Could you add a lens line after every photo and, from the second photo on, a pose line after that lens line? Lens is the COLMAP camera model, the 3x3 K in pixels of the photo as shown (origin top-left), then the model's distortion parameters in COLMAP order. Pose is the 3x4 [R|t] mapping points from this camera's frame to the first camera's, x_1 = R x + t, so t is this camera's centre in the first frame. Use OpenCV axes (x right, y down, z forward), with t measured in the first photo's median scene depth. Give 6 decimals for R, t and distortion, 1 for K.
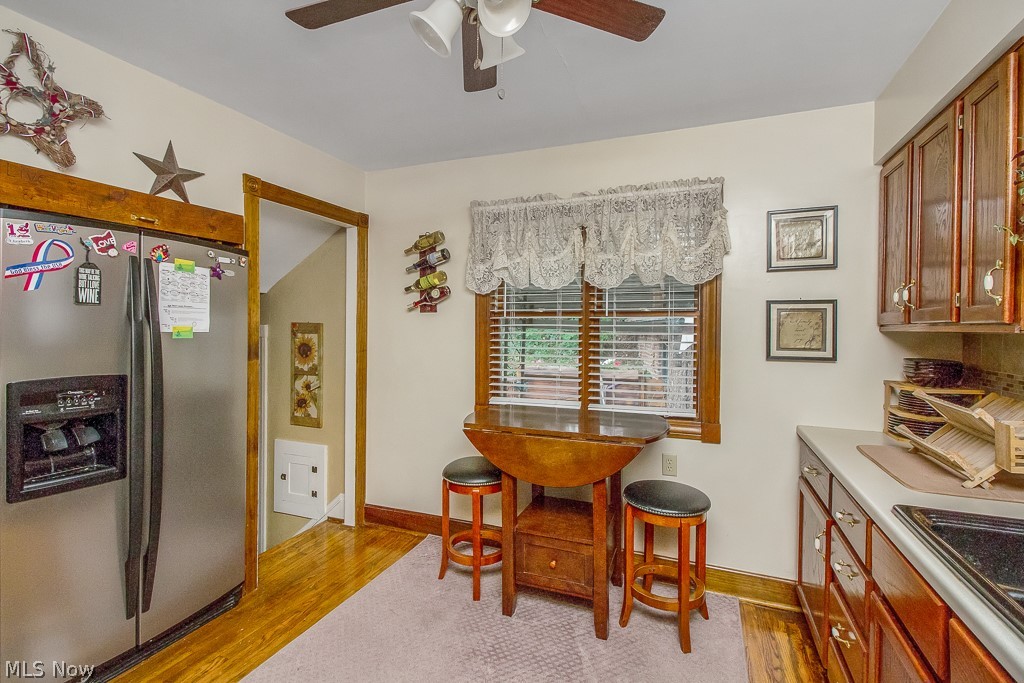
lens RADIAL K [[471.4, 0, 513.7], [0, 471.4, 331.9], [0, 0, 1]] dist [0.005549, -0.004881]
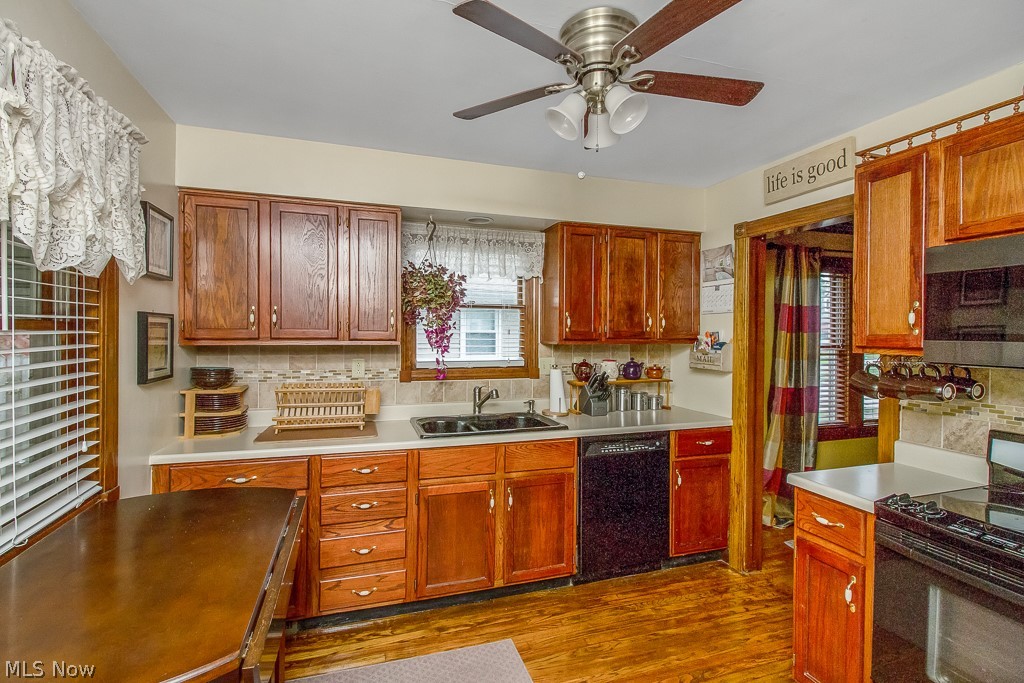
lens RADIAL K [[471.4, 0, 511.9], [0, 471.4, 337.3], [0, 0, 1]] dist [0.005549, -0.004881]
pose [[-0.642315, -0.020988, 0.766153, -0.581630], [-0.004872, 0.999717, 0.023301, -0.054414], [-0.766425, 0.011233, -0.642235, 1.263000]]
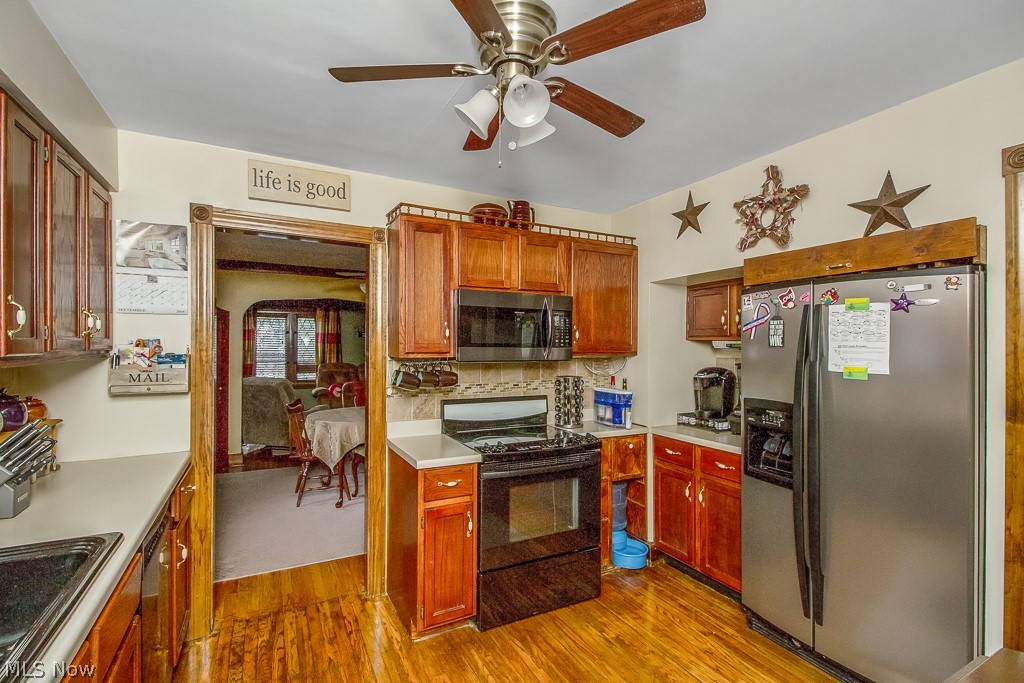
lens RADIAL K [[471.4, 0, 507.3], [0, 471.4, 344.1], [0, 0, 1]] dist [0.005549, -0.004881]
pose [[-0.656103, -0.013090, -0.754558, 0.519317], [-0.020580, 0.999788, 0.000550, -0.045252], [0.754391, 0.015890, -0.656233, 1.125399]]
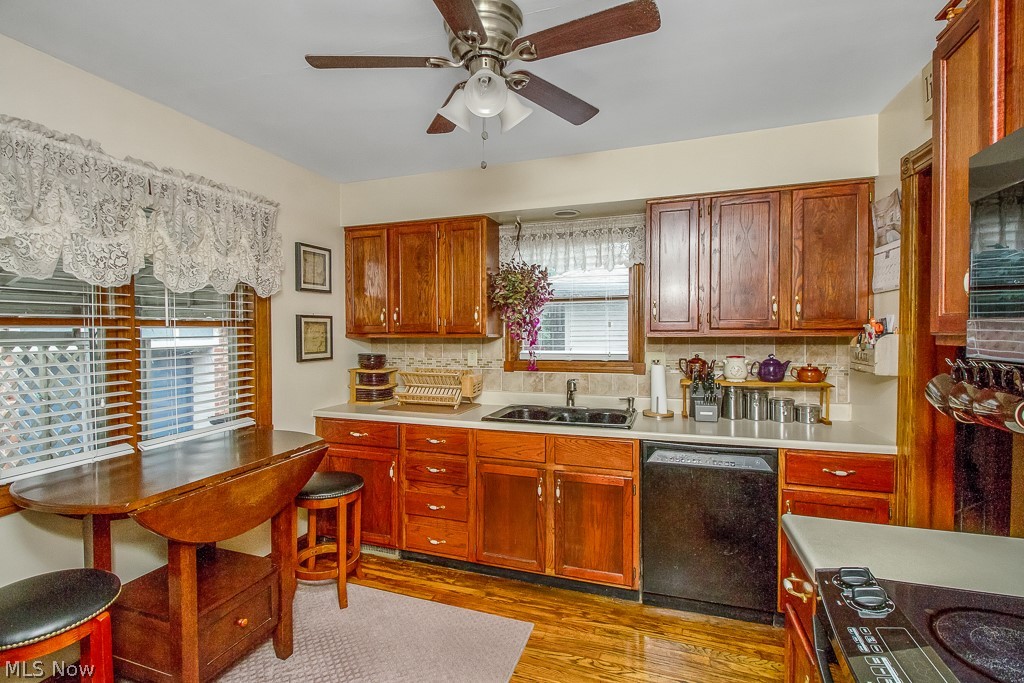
lens RADIAL K [[471.4, 0, 506.7], [0, 471.4, 339.7], [0, 0, 1]] dist [0.005549, -0.004881]
pose [[-0.049480, -0.028335, 0.998373, -0.868349], [0.015317, 0.999458, 0.029124, -0.034548], [-0.998658, 0.016733, -0.049019, 0.637654]]
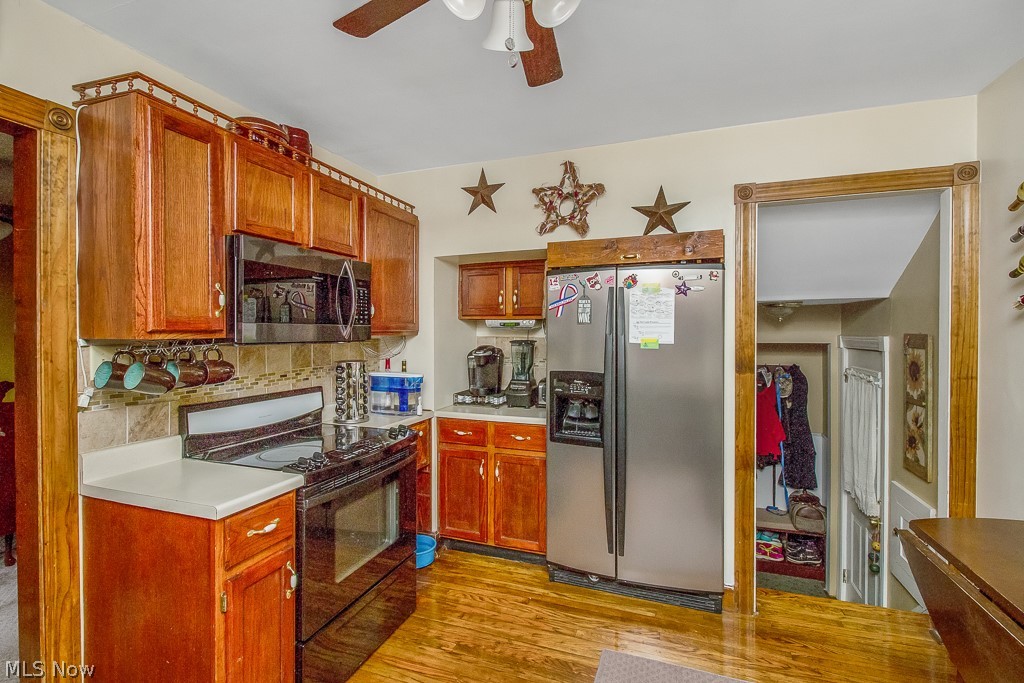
lens RADIAL K [[471.4, 0, 506.7], [0, 471.4, 335.2], [0, 0, 1]] dist [0.005549, -0.004881]
pose [[0.030506, -0.001228, -0.999534, 0.505775], [-0.013542, 0.999907, -0.001642, -0.013992], [0.999443, 0.013586, 0.030487, 0.613814]]
